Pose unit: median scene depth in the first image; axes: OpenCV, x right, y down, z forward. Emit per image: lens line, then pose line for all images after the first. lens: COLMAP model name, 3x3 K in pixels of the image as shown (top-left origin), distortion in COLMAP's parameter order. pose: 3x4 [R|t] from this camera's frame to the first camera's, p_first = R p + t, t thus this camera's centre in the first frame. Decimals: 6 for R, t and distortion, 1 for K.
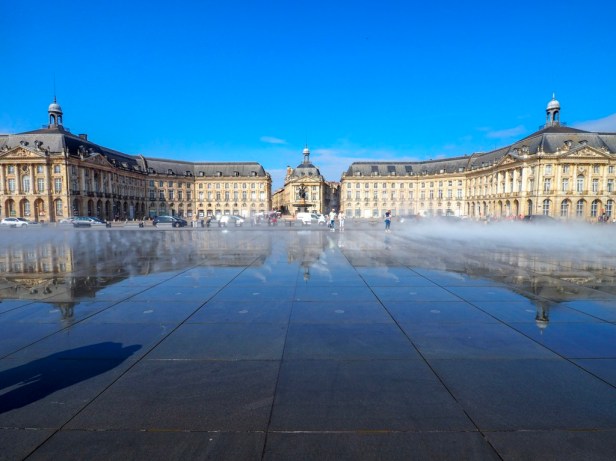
lens RADIAL K [[323.6, 0, 308.0], [0, 323.6, 230.5], [0, 0, 1]] dist [-0.002609, -0.001223]
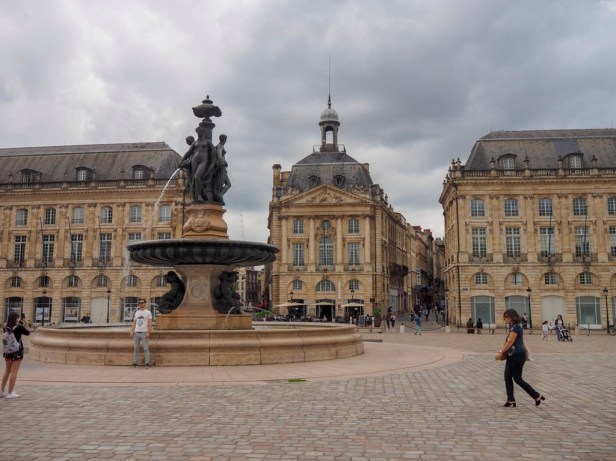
lens RADIAL K [[585.7, 0, 308.0], [0, 585.7, 230.5], [0, 0, 1]] dist [-0.015677, -0.000704]
pose [[0.995239, -0.011646, -0.096771, 0.041199], [-0.006619, 0.982469, -0.186307, -0.035435], [0.097244, 0.186060, 0.977714, 0.644733]]
